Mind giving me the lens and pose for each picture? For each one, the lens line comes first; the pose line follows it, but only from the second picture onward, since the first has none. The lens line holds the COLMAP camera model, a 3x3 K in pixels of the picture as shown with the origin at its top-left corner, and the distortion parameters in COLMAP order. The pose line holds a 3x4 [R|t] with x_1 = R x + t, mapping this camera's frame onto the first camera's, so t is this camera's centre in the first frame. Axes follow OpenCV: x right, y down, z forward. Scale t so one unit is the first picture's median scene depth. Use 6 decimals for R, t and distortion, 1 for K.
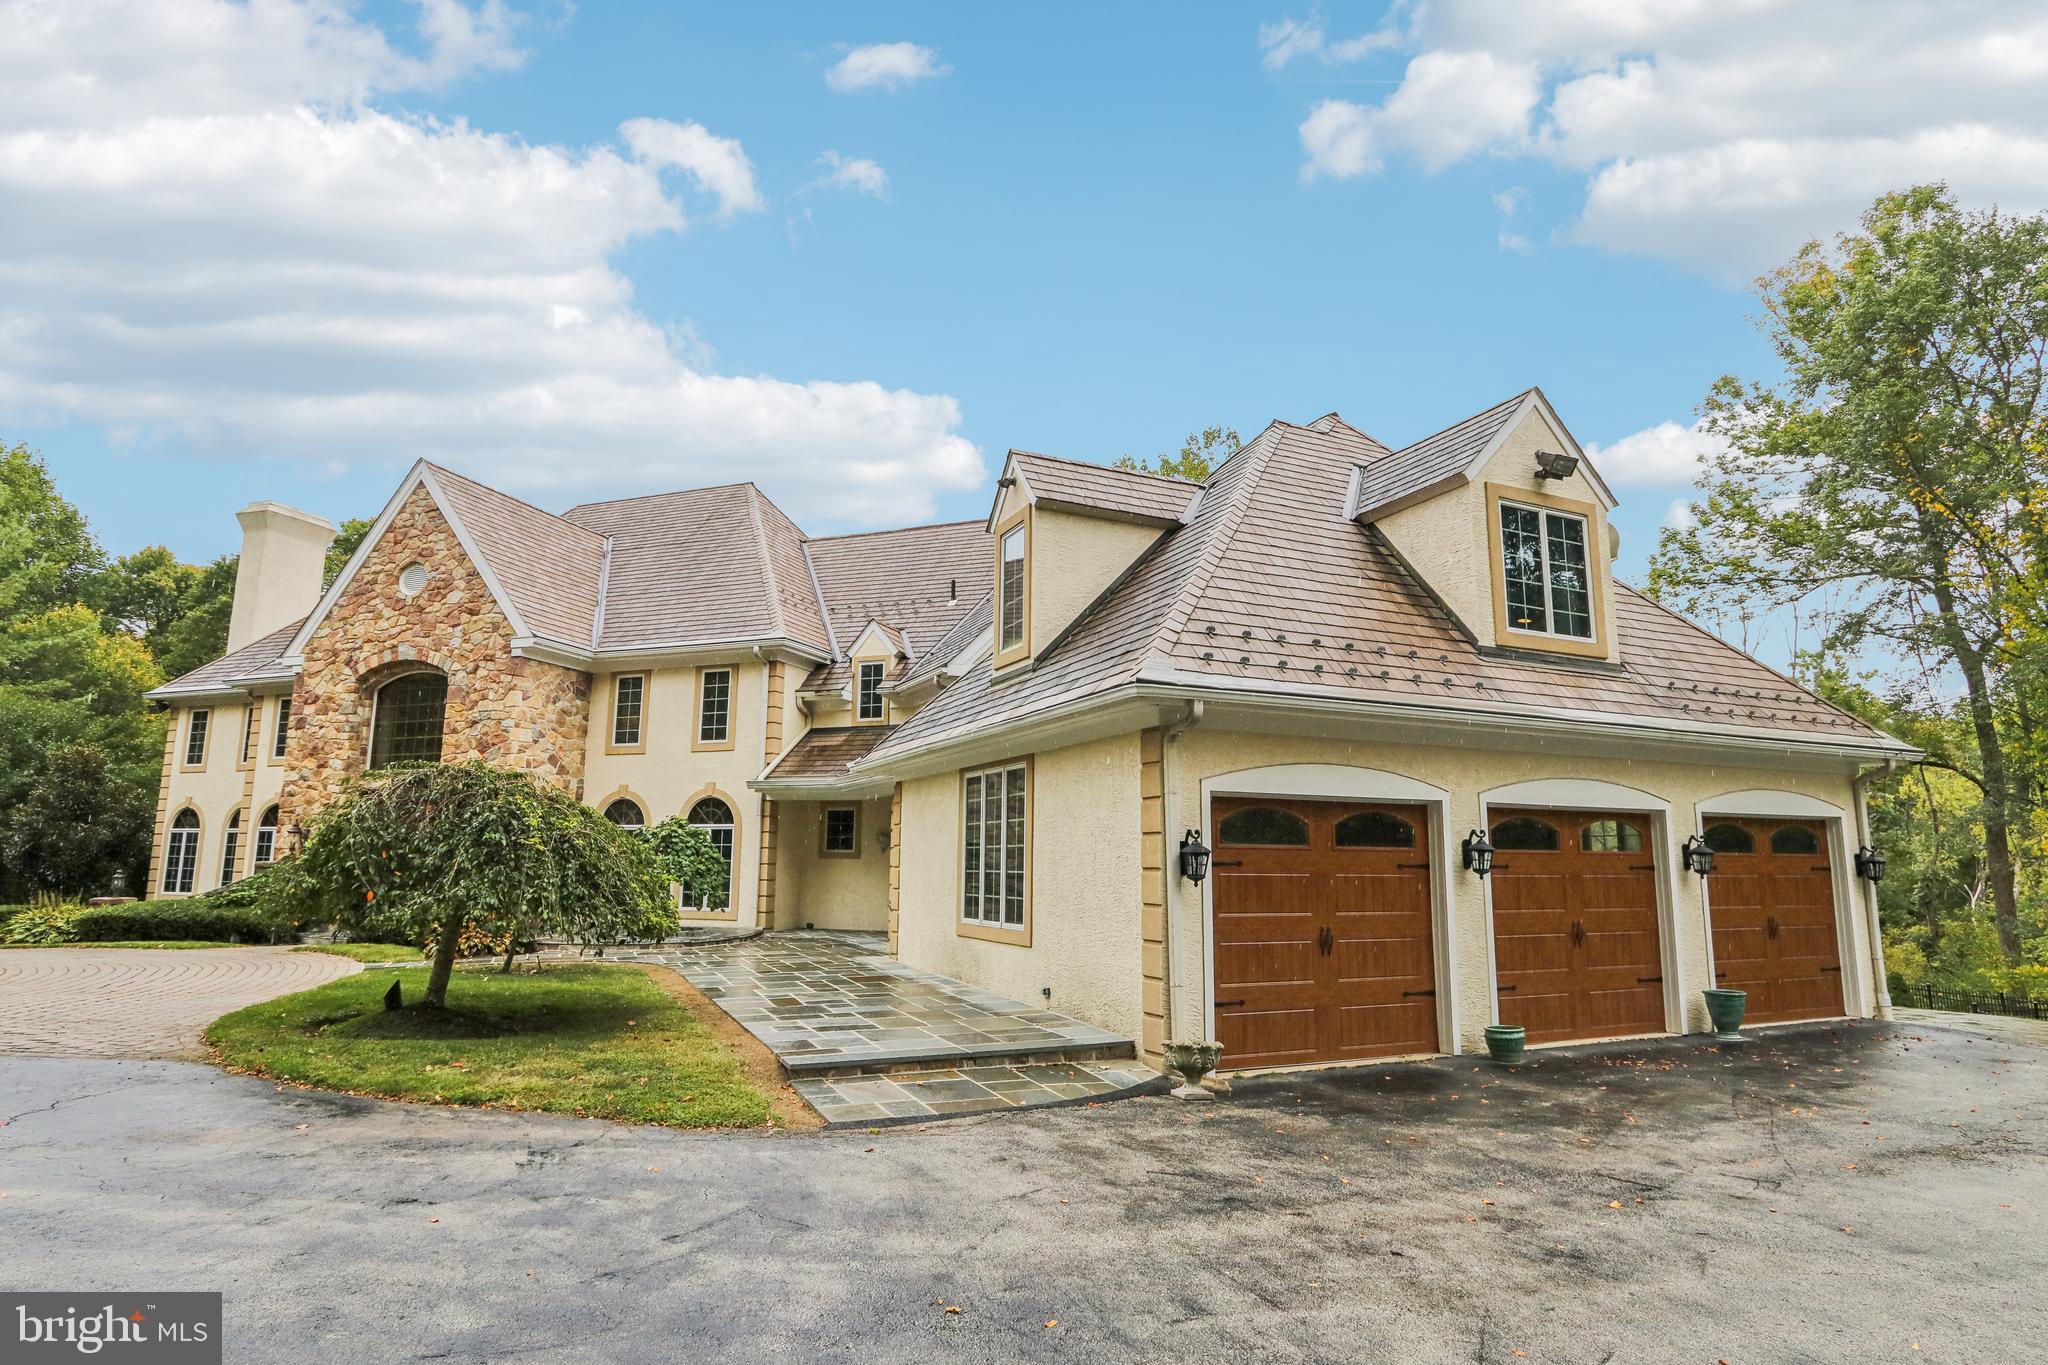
lens RADIAL K [[1093.9, 0, 1027.4], [0, 1093.9, 683.1], [0, 0, 1]] dist [-0.002204, -0.000593]
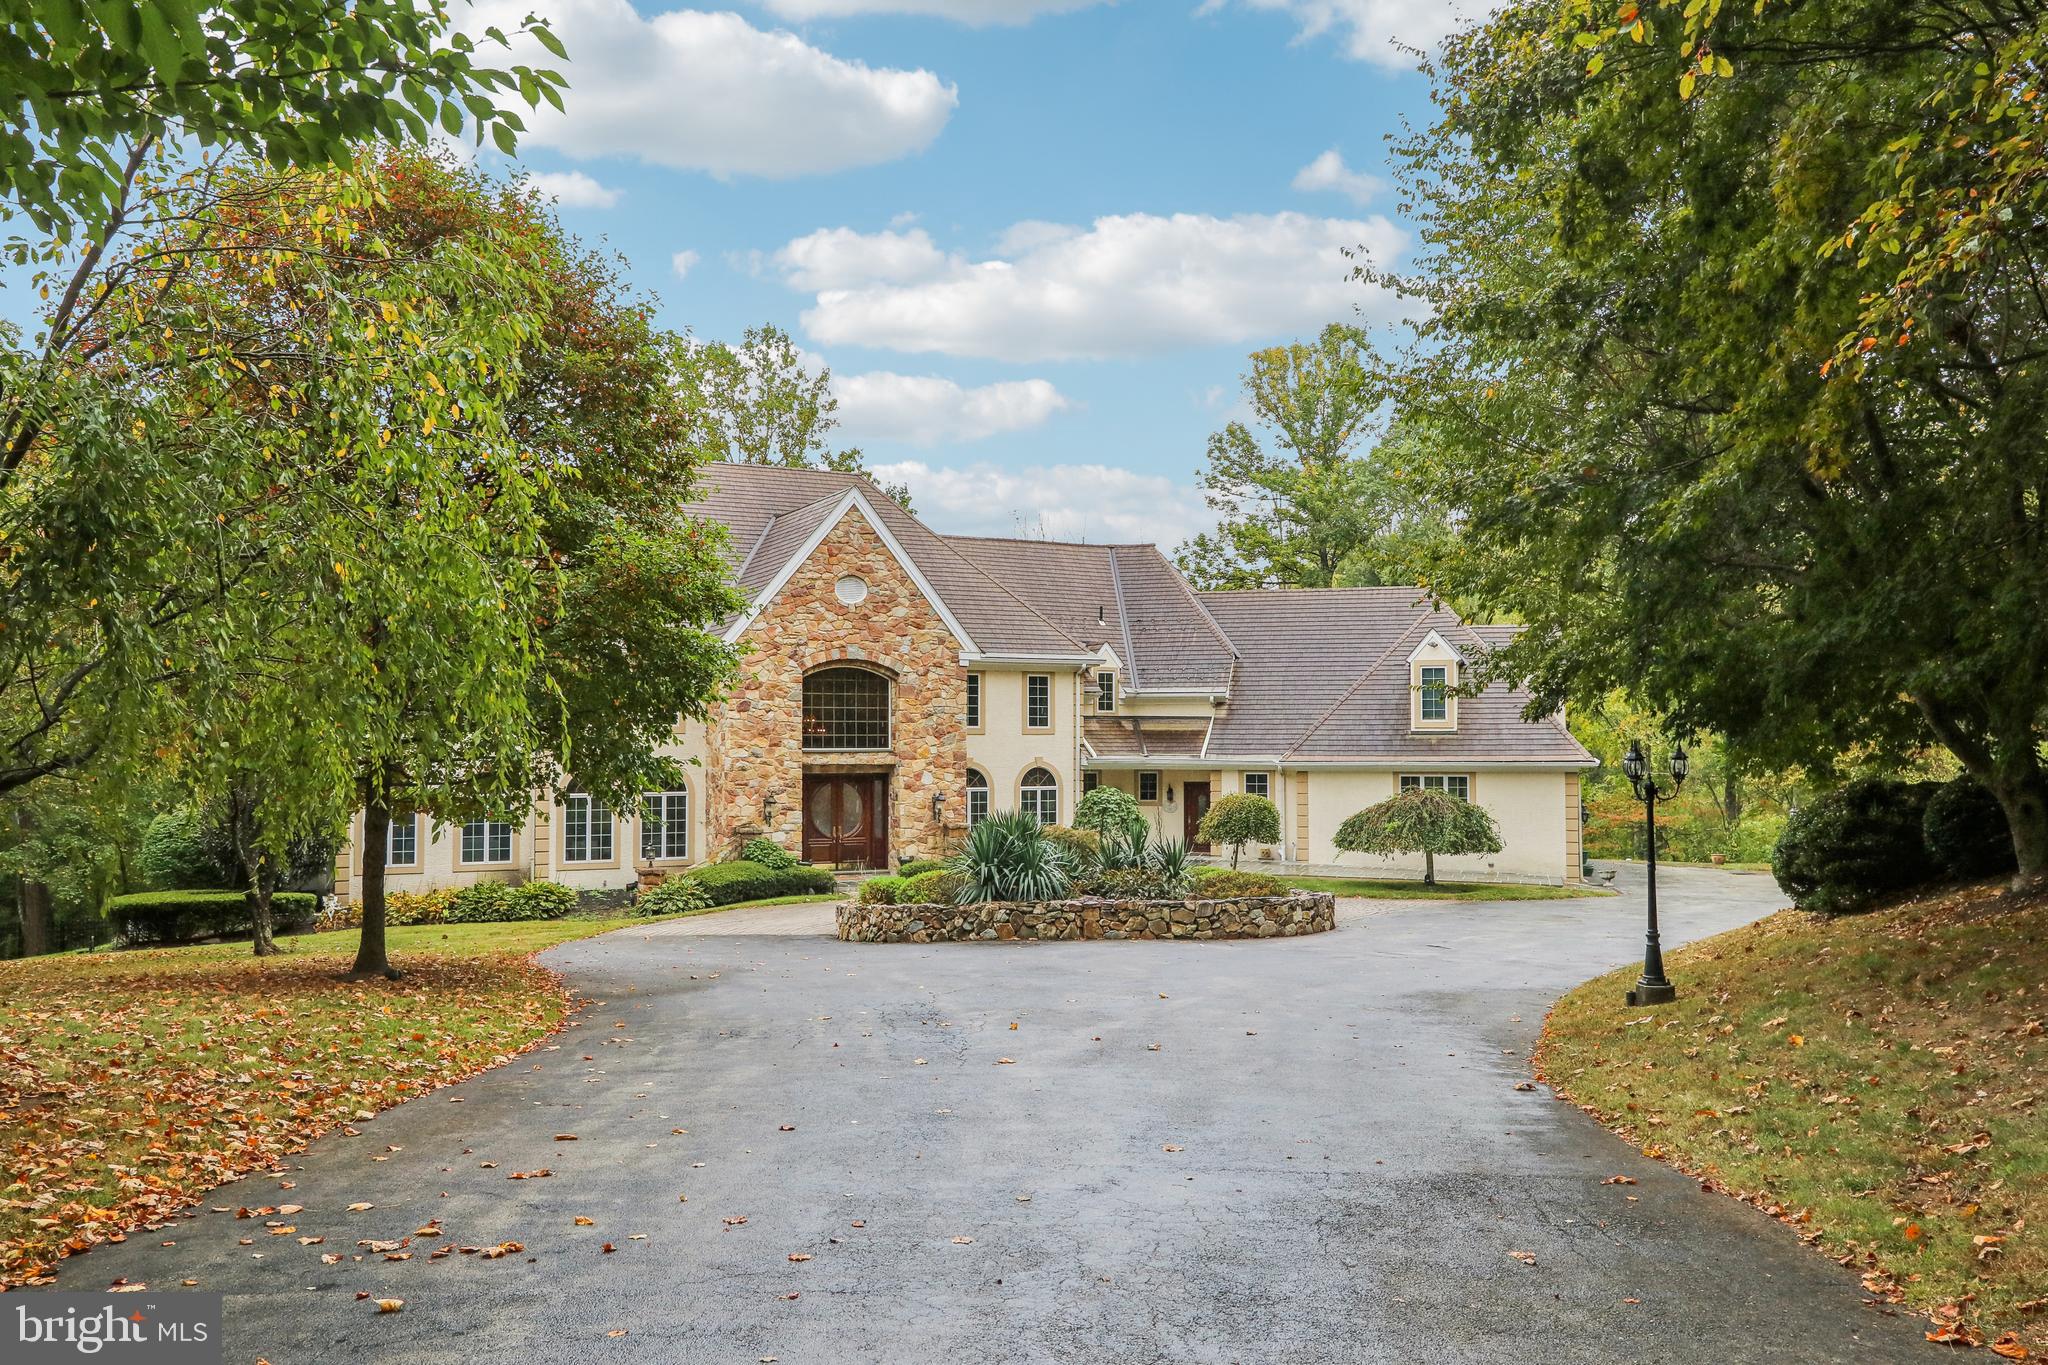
lens RADIAL K [[1601.6, 0, 1022.1], [0, 1601.6, 686.6], [0, 0, 1]] dist [0.000408, 0.000066]
pose [[0.653899, 0.014363, 0.756446, -1.800570], [-0.118705, 0.989385, 0.083828, -0.162718], [-0.747212, -0.144609, 0.648663, -0.295373]]
